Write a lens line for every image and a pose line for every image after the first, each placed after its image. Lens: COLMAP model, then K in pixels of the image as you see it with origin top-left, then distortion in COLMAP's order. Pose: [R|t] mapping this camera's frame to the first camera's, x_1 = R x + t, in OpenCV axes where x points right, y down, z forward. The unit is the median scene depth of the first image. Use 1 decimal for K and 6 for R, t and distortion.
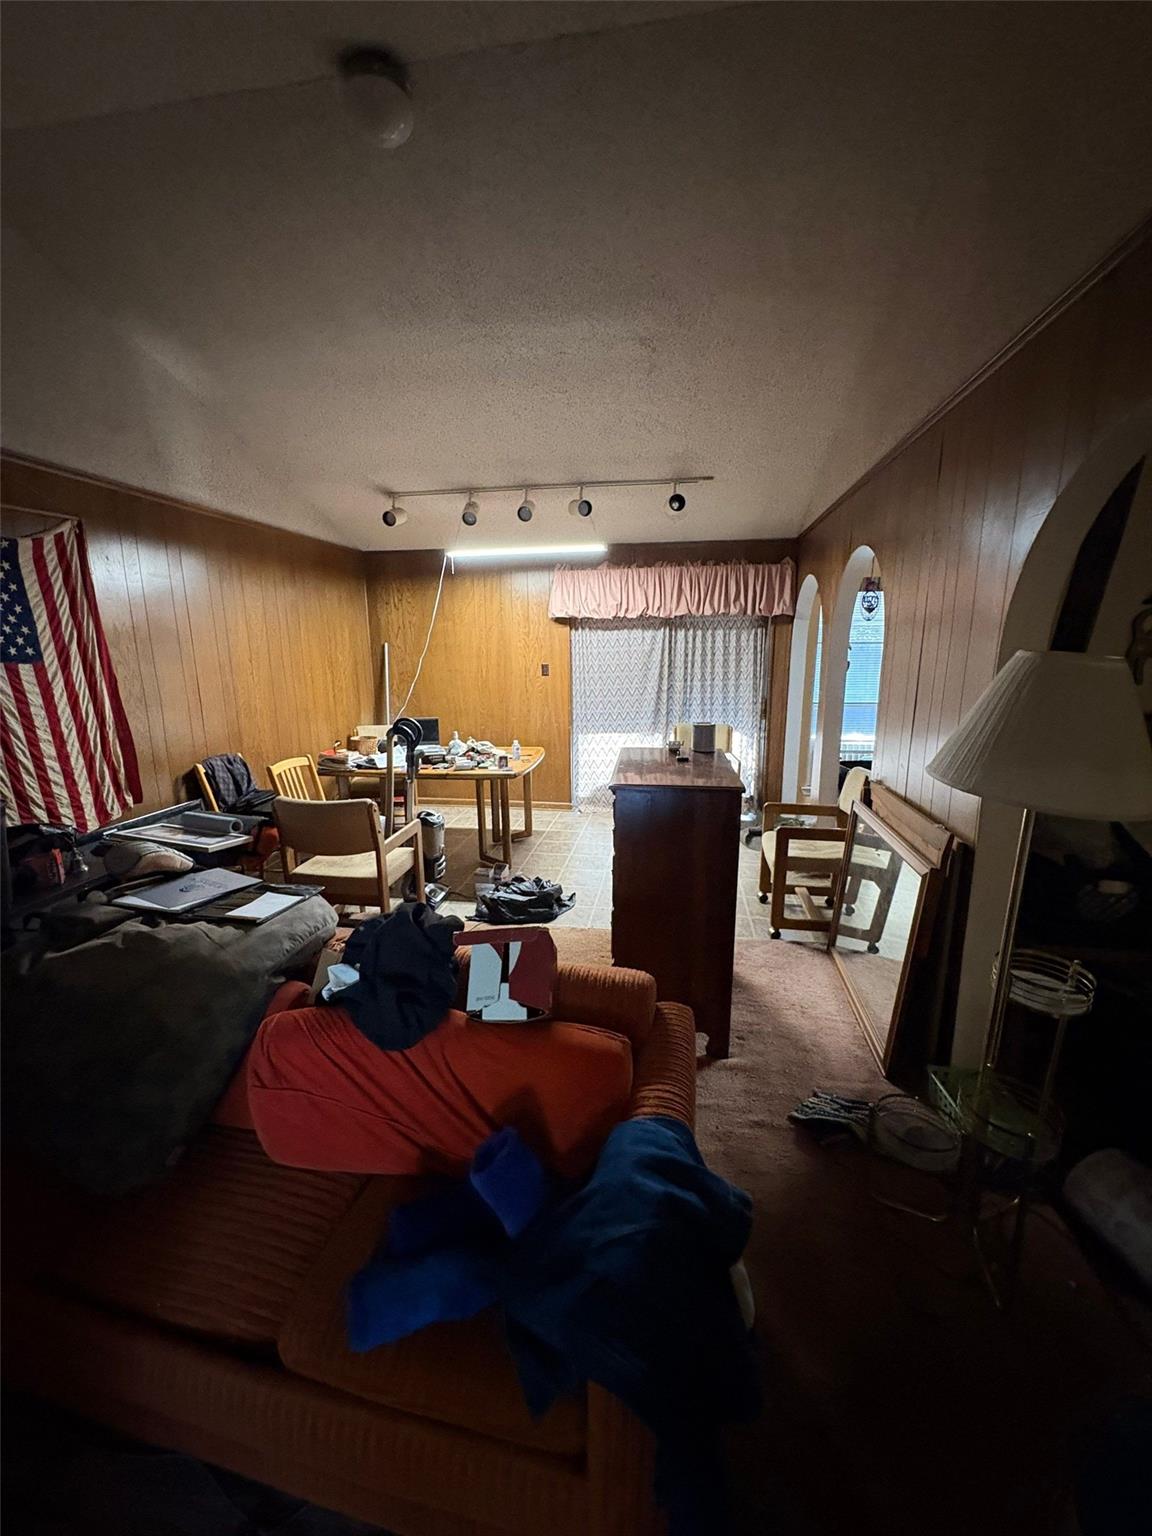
lens RADIAL K [[613.0, 0, 576.6], [0, 613.0, 775.5], [0, 0, 1]] dist [-0.000033, 0.000249]
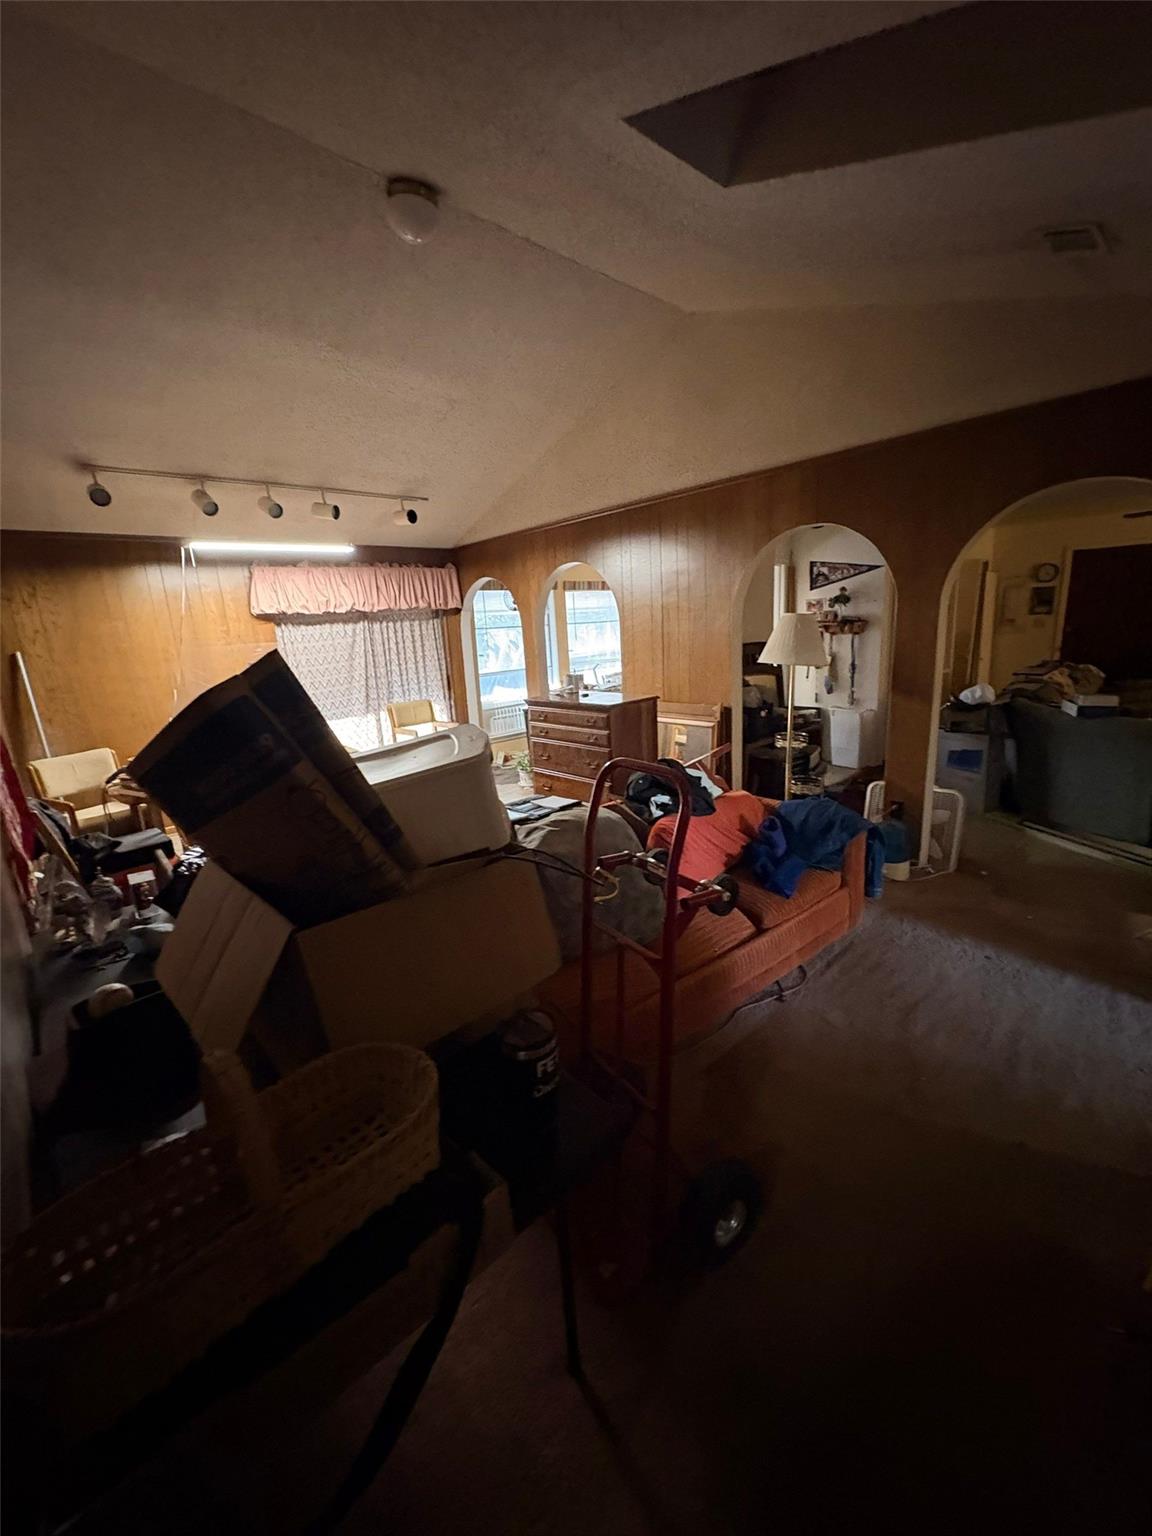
lens RADIAL K [[613.0, 0, 571.0], [0, 613.0, 765.0], [0, 0, 1]] dist [-0.000033, 0.000249]
pose [[0.625859, -0.203624, 0.752886, -0.534642], [0.219699, 0.972255, 0.080323, 0.009017], [-0.748353, 0.115138, 0.653231, 0.012573]]
